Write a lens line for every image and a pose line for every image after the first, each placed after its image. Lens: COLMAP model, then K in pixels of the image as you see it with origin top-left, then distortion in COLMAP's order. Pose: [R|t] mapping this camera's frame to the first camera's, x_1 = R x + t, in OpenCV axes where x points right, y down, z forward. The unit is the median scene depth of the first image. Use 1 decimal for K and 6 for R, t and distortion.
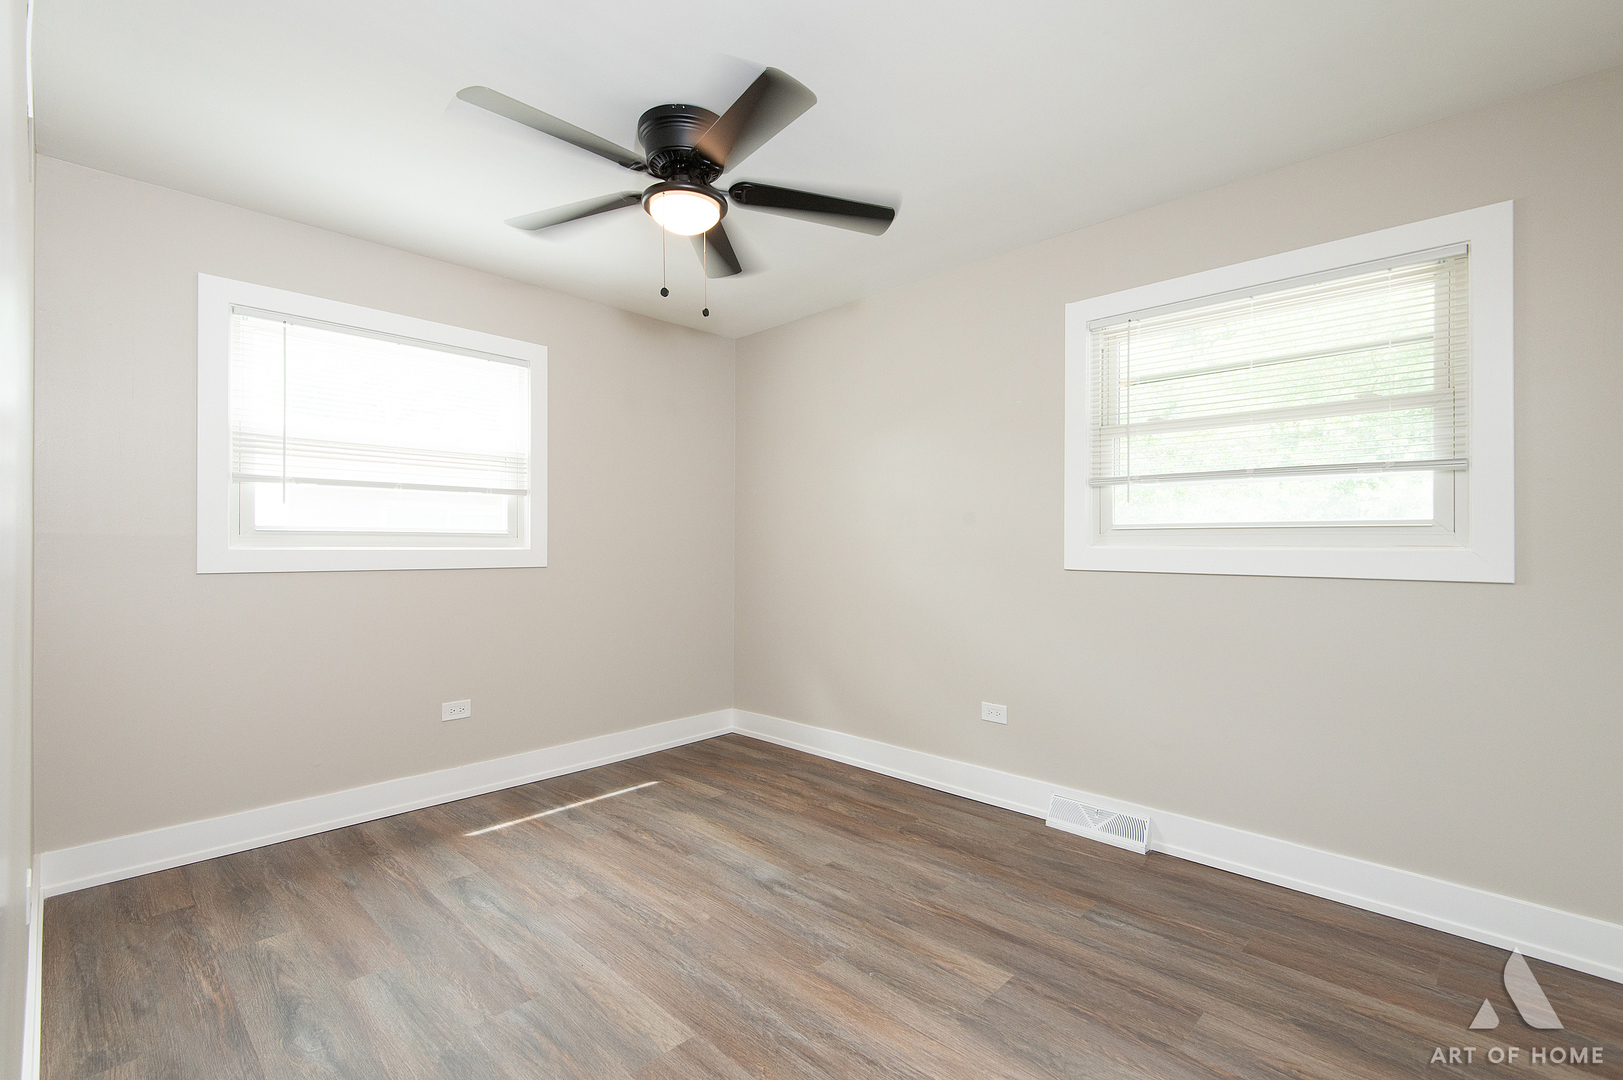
lens RADIAL K [[730.2, 0, 805.1], [0, 730.2, 544.3], [0, 0, 1]] dist [0.041265, -0.024255]
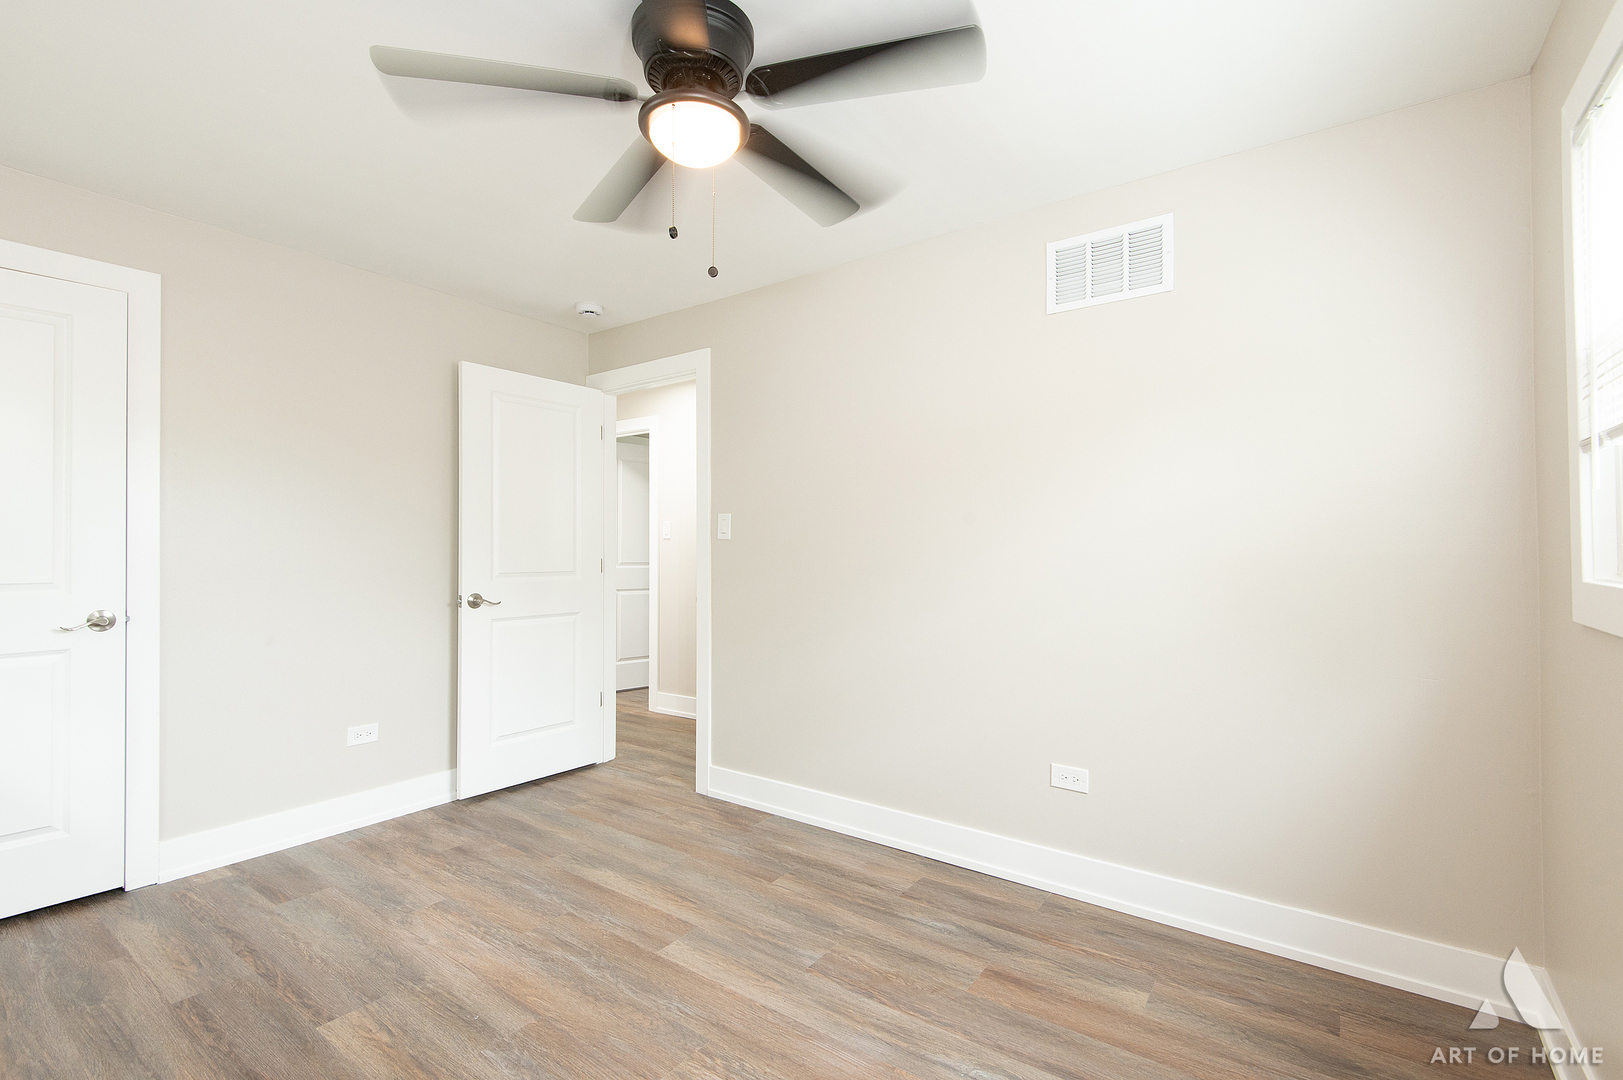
lens RADIAL K [[730.2, 0, 805.1], [0, 730.2, 544.3], [0, 0, 1]] dist [0.041265, -0.024255]
pose [[-0.990473, -0.003518, -0.137661, -0.206415], [-0.002405, 0.999963, -0.008254, -0.021023], [0.137685, -0.007844, -0.990445, 2.112171]]
